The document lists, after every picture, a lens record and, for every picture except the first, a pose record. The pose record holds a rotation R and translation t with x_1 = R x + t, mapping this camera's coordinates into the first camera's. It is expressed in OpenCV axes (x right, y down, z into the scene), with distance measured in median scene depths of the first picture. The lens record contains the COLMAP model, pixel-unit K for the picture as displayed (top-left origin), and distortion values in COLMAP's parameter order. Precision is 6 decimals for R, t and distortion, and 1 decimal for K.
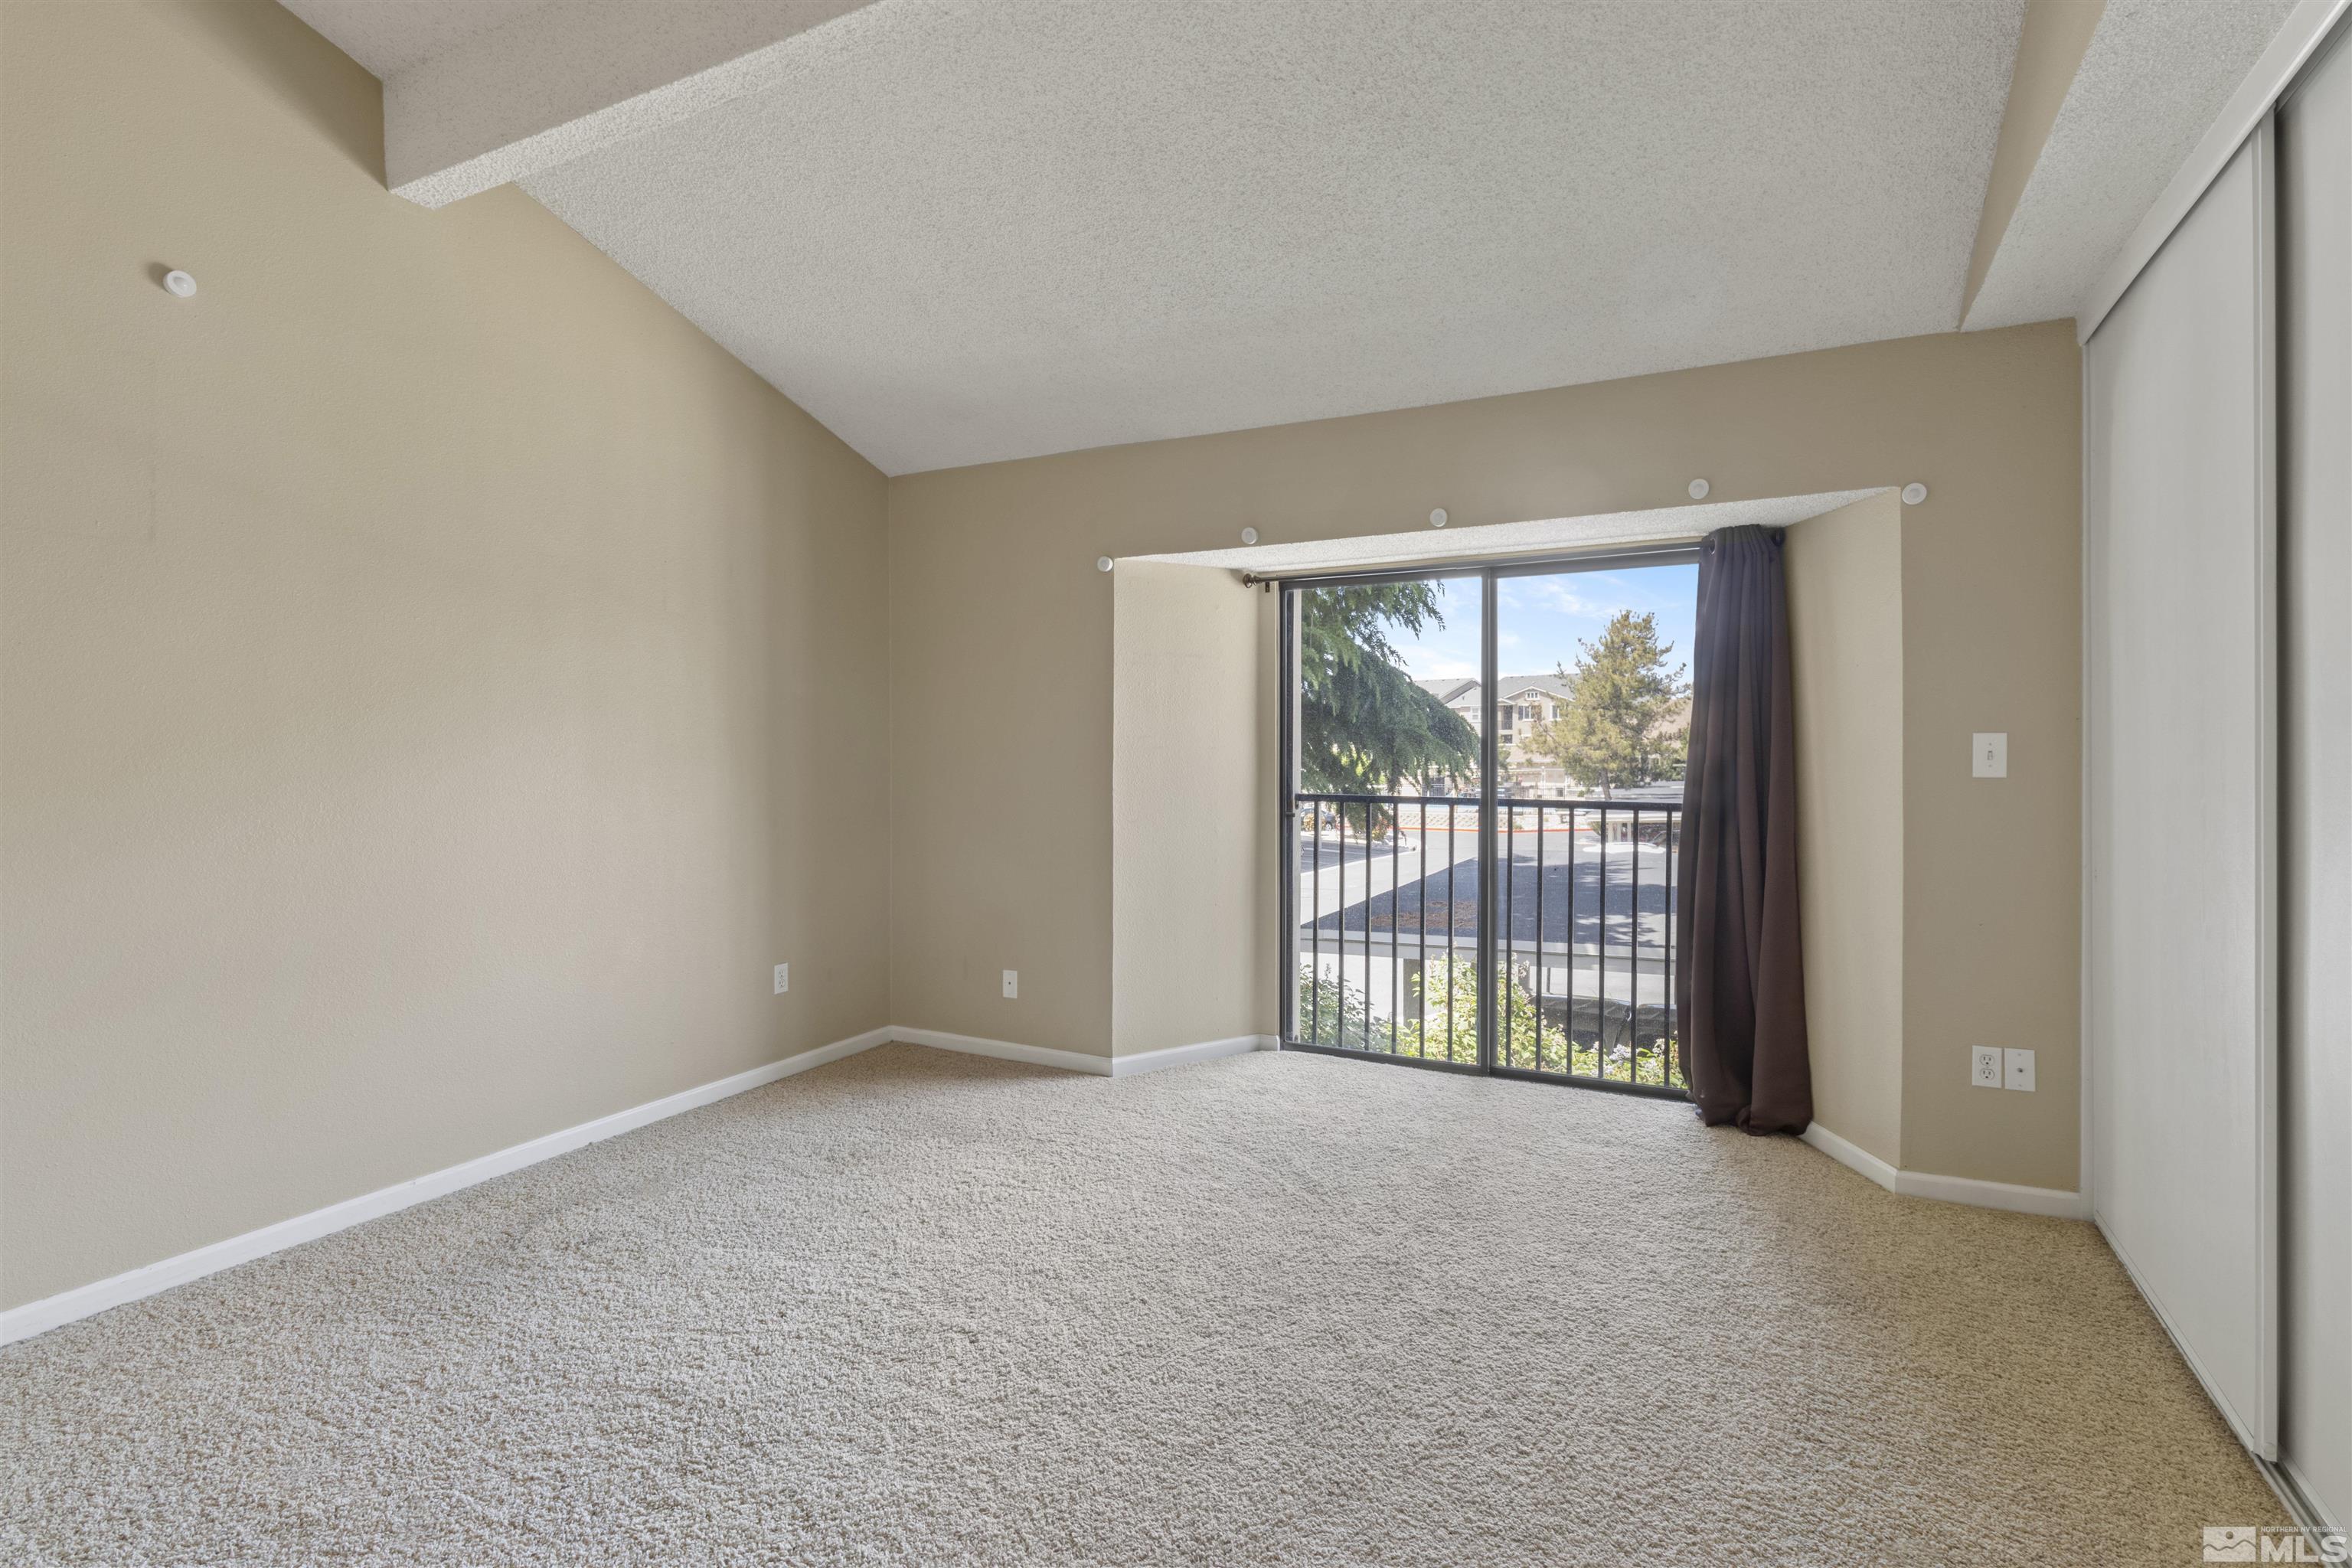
lens RADIAL K [[1163.5, 0, 1189.1], [0, 1163.5, 777.5], [0, 0, 1]] dist [-0.012489, -0.000280]
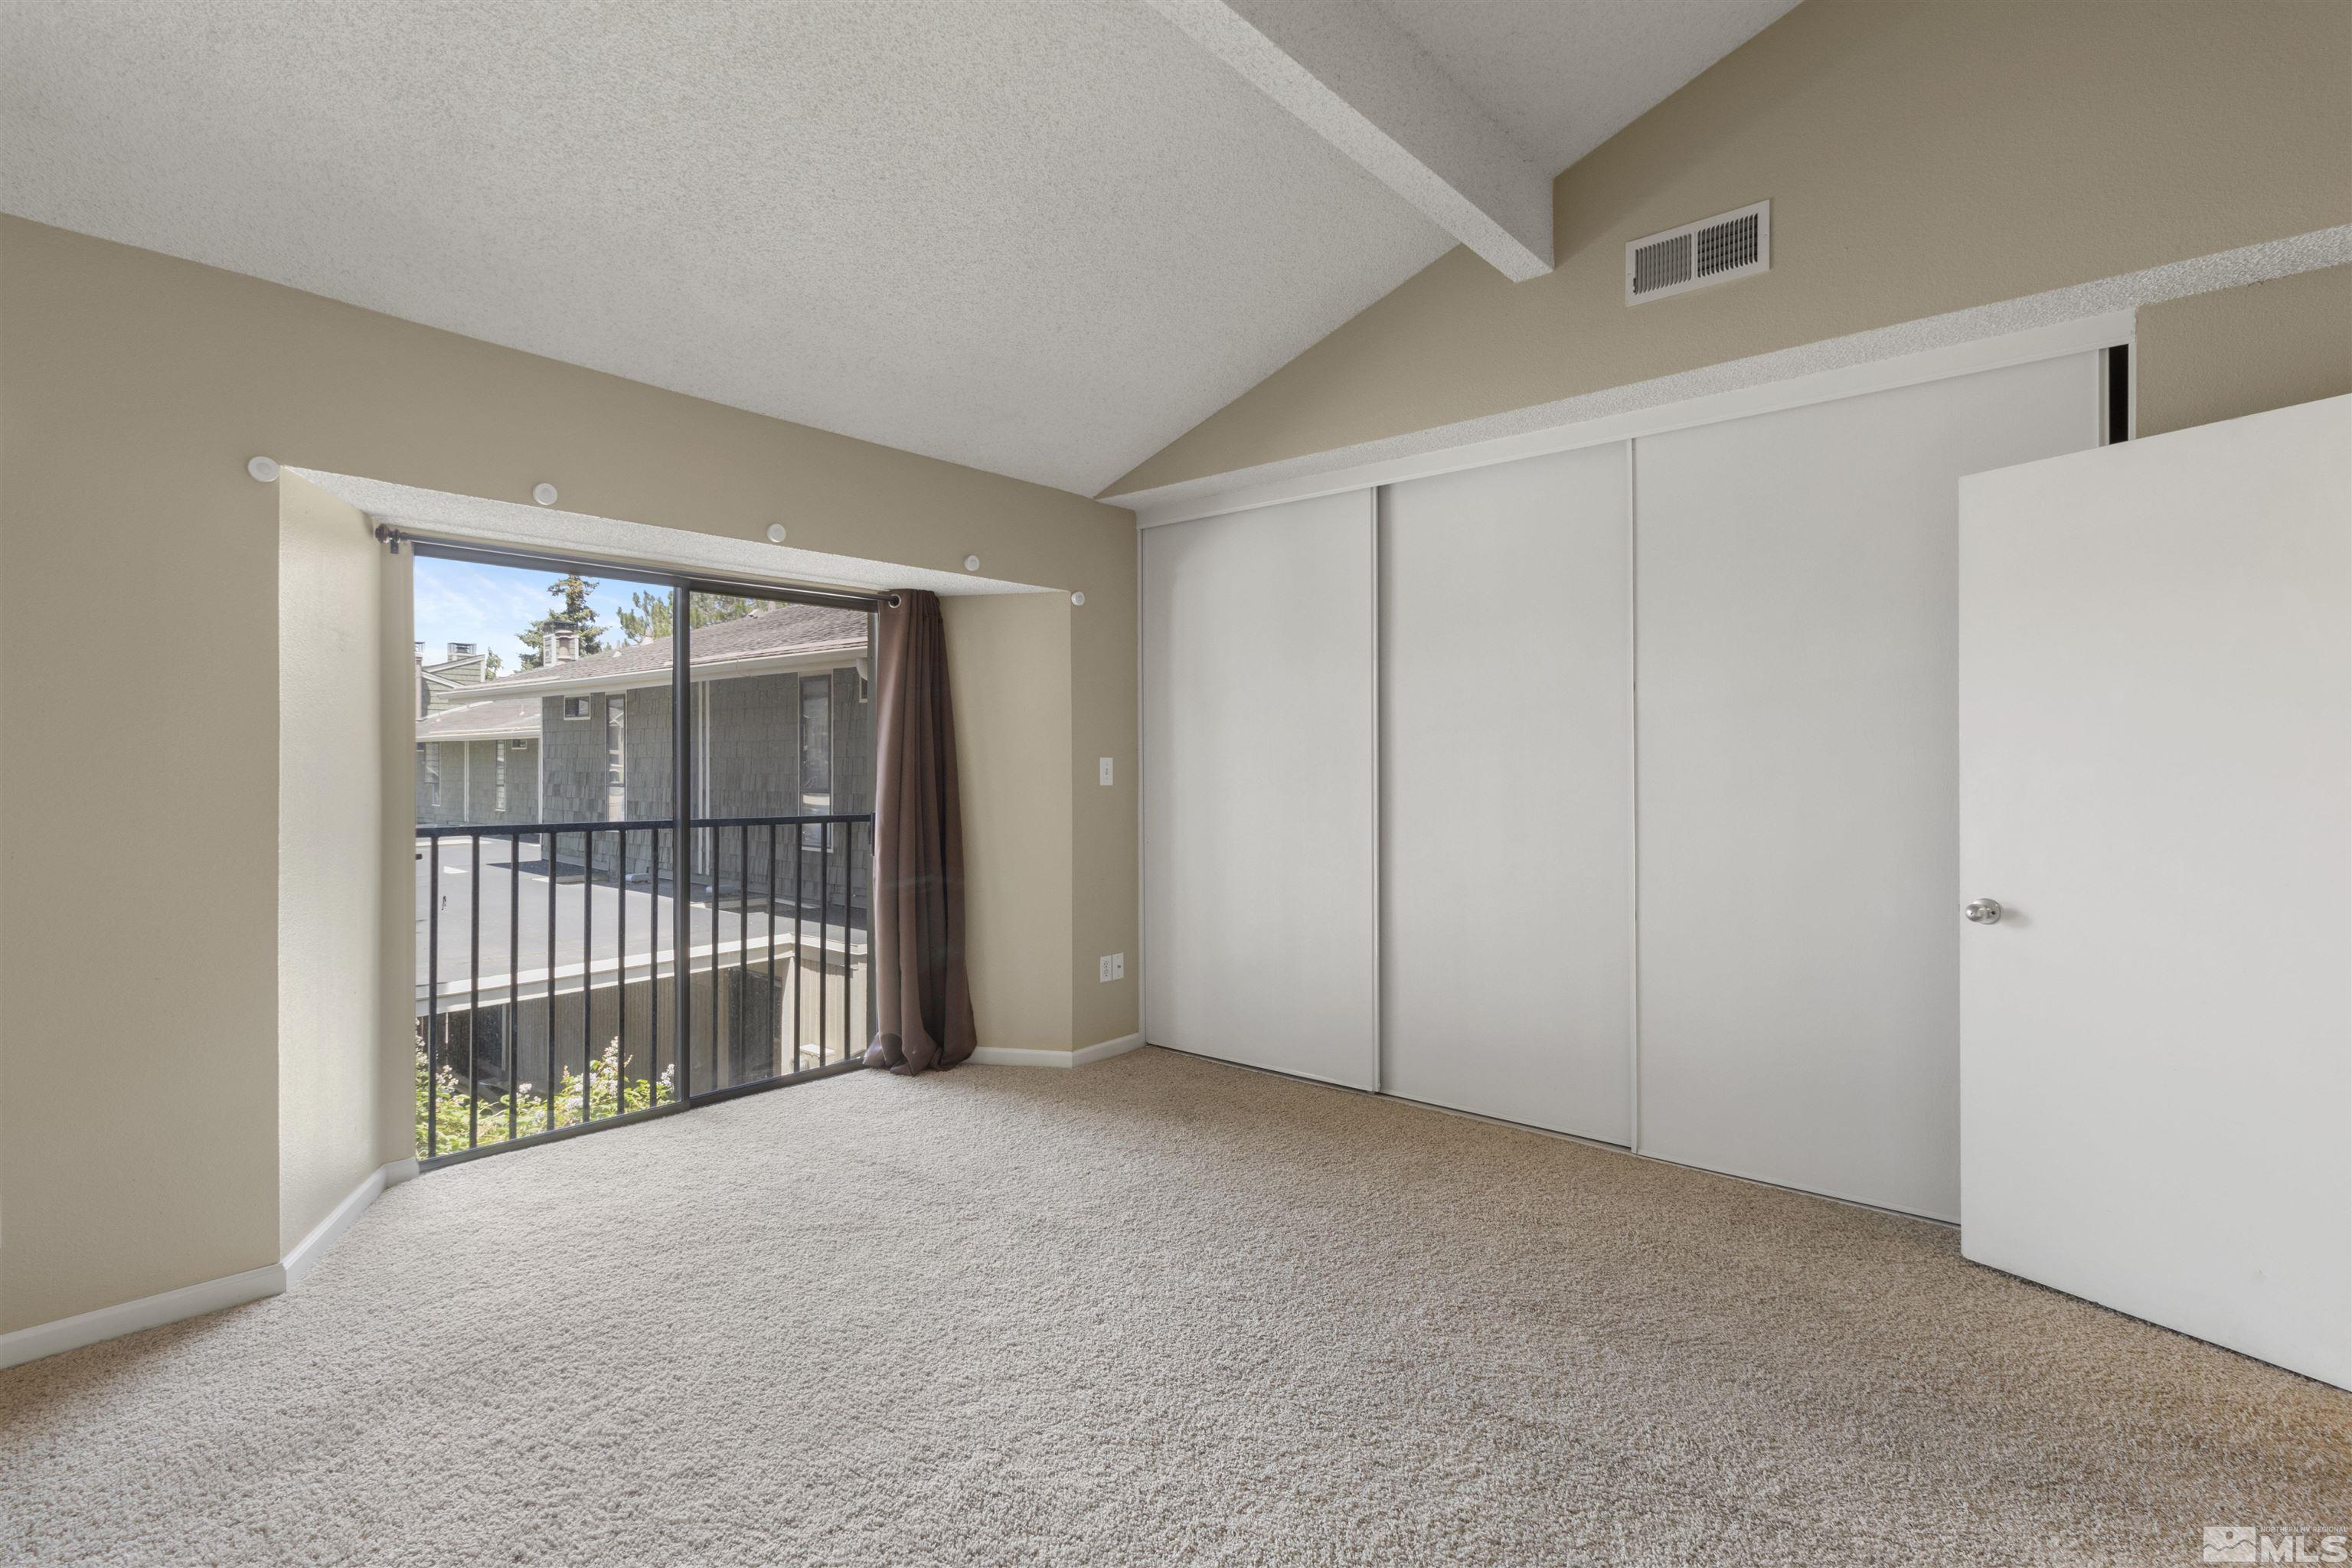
lens RADIAL K [[1100.5, 0, 1188.9], [0, 1100.5, 785.3], [0, 0, 1]] dist [0.002861, -0.000292]
pose [[0.226676, -0.013442, 0.973877, -0.641128], [0.025780, 0.999637, 0.007797, -0.008113], [-0.973629, 0.023339, 0.226940, 0.467455]]
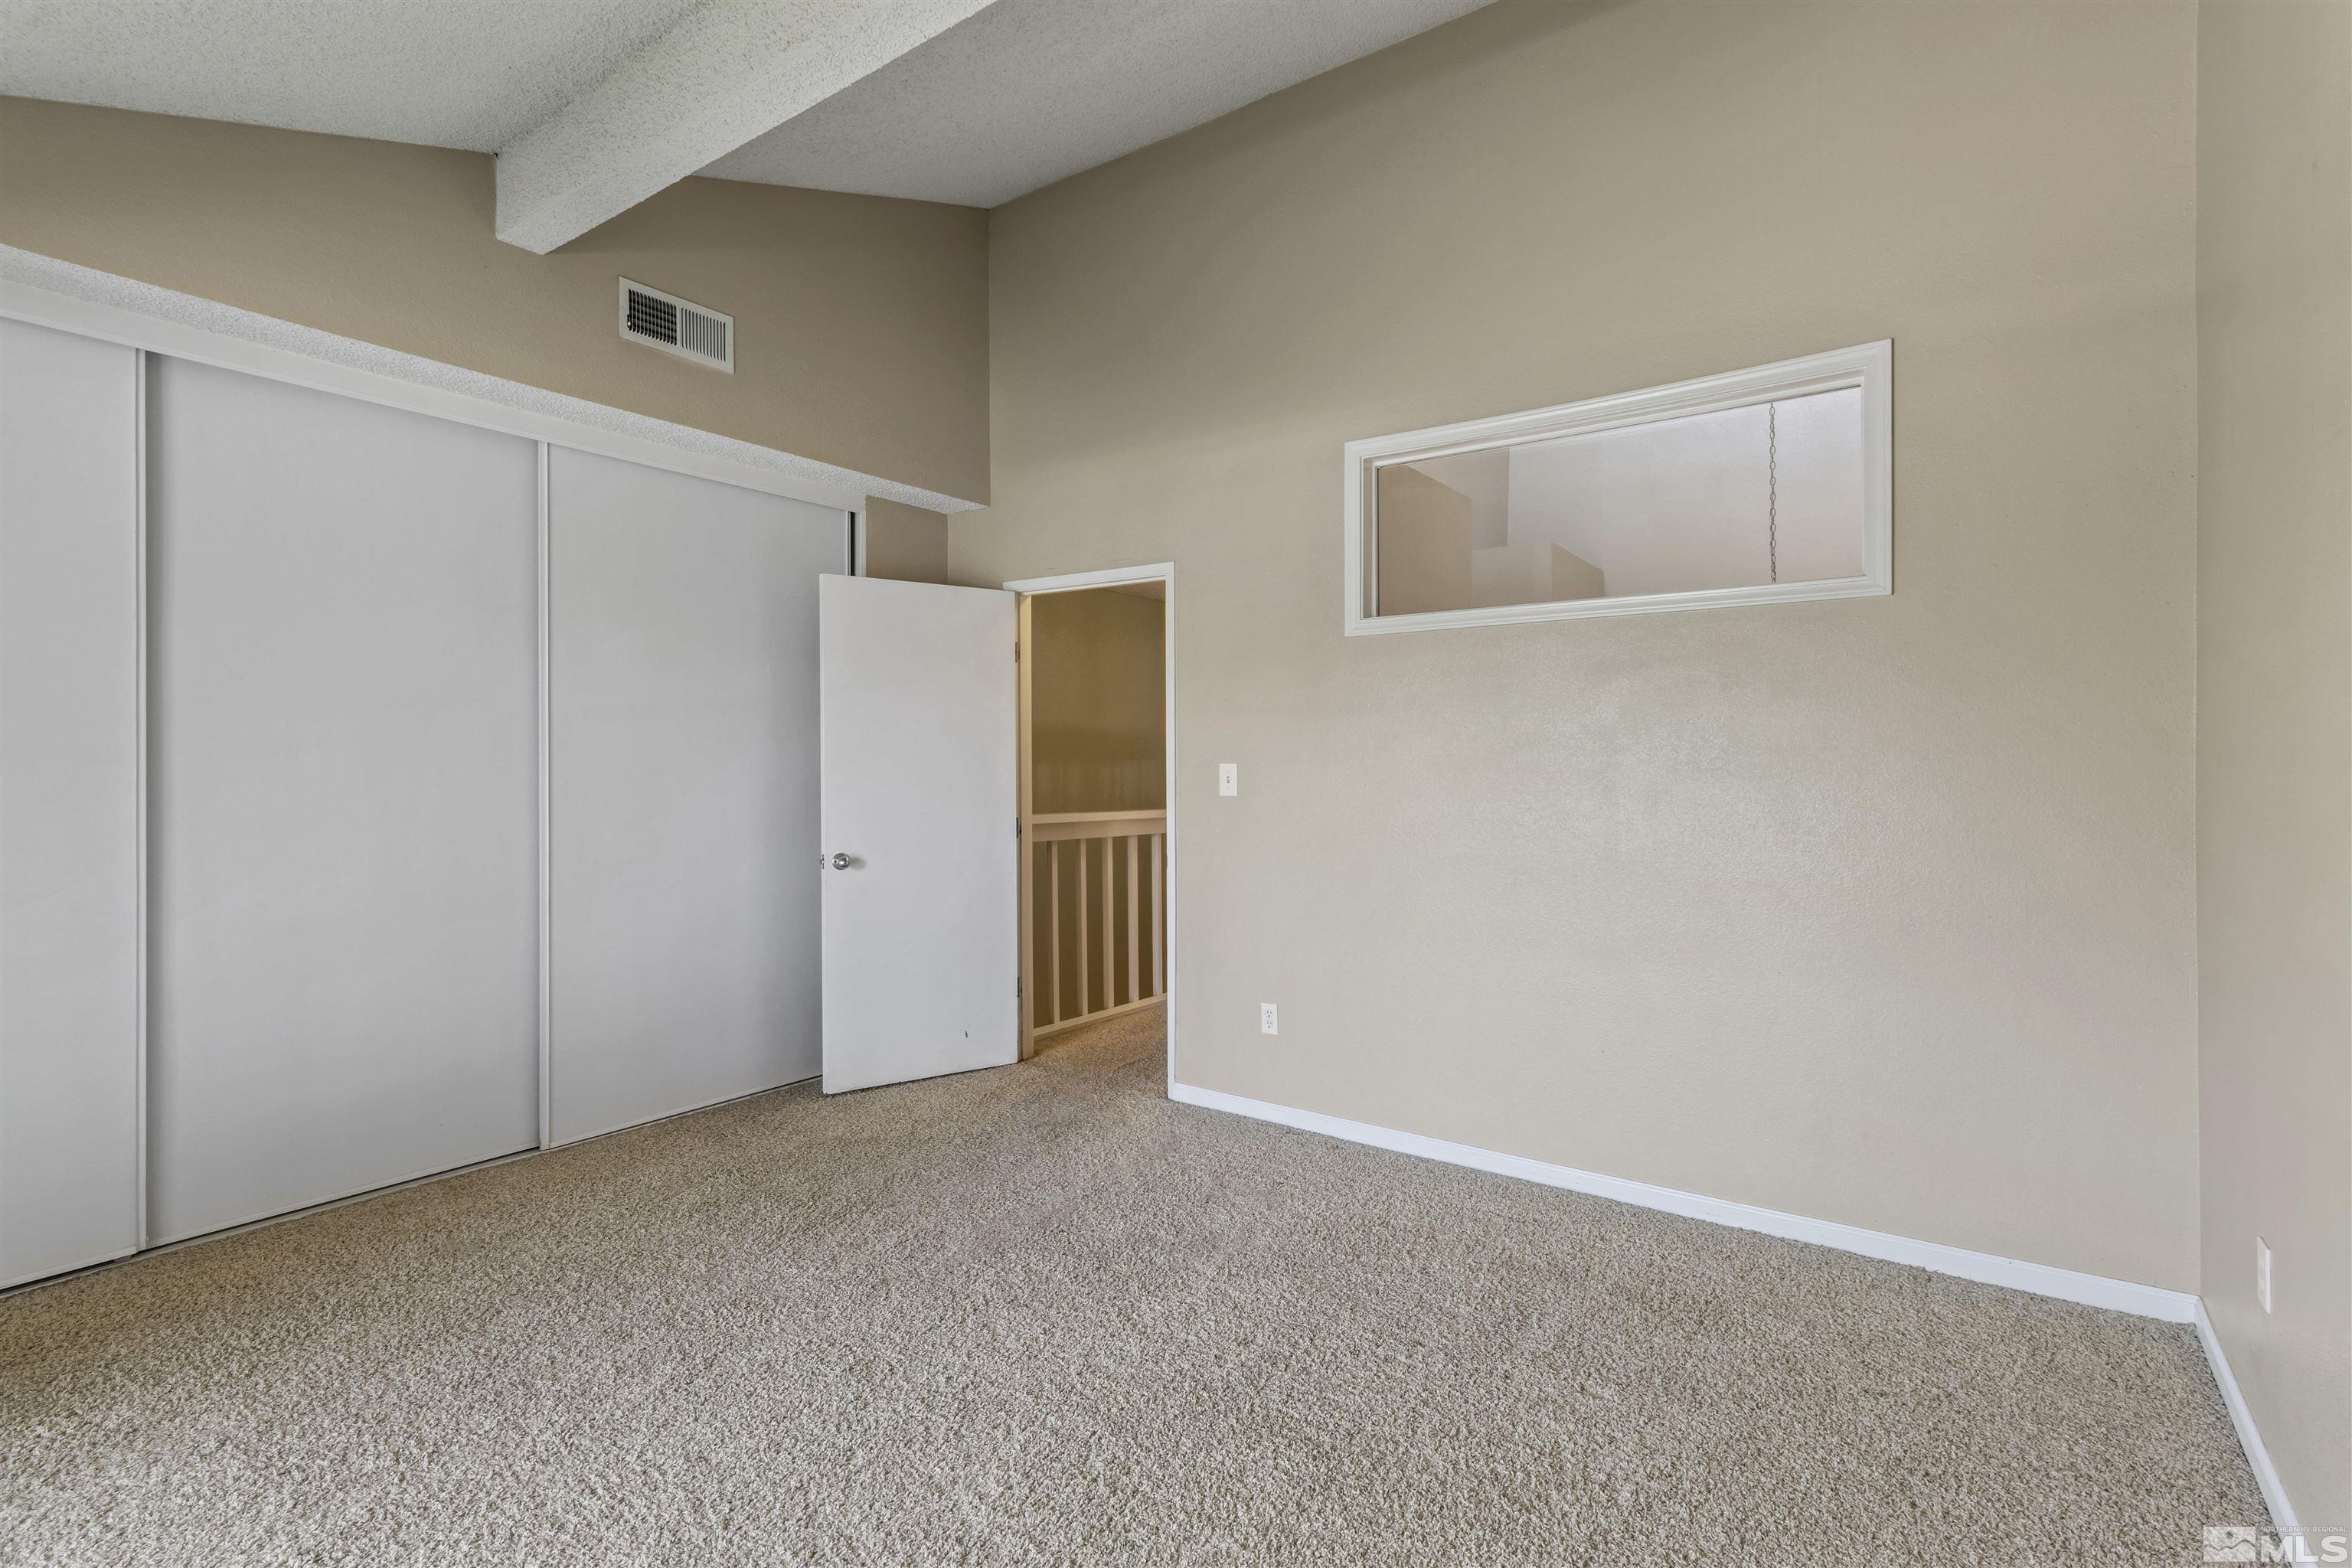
lens RADIAL K [[1100.5, 0, 1168.9], [0, 1100.5, 764.4], [0, 0, 1]] dist [0.002861, -0.000292]
pose [[-0.987733, -0.002207, 0.156137, -0.312848], [0.001853, 0.999664, 0.025853, -0.031937], [-0.156142, 0.025825, -0.987397, 1.177435]]
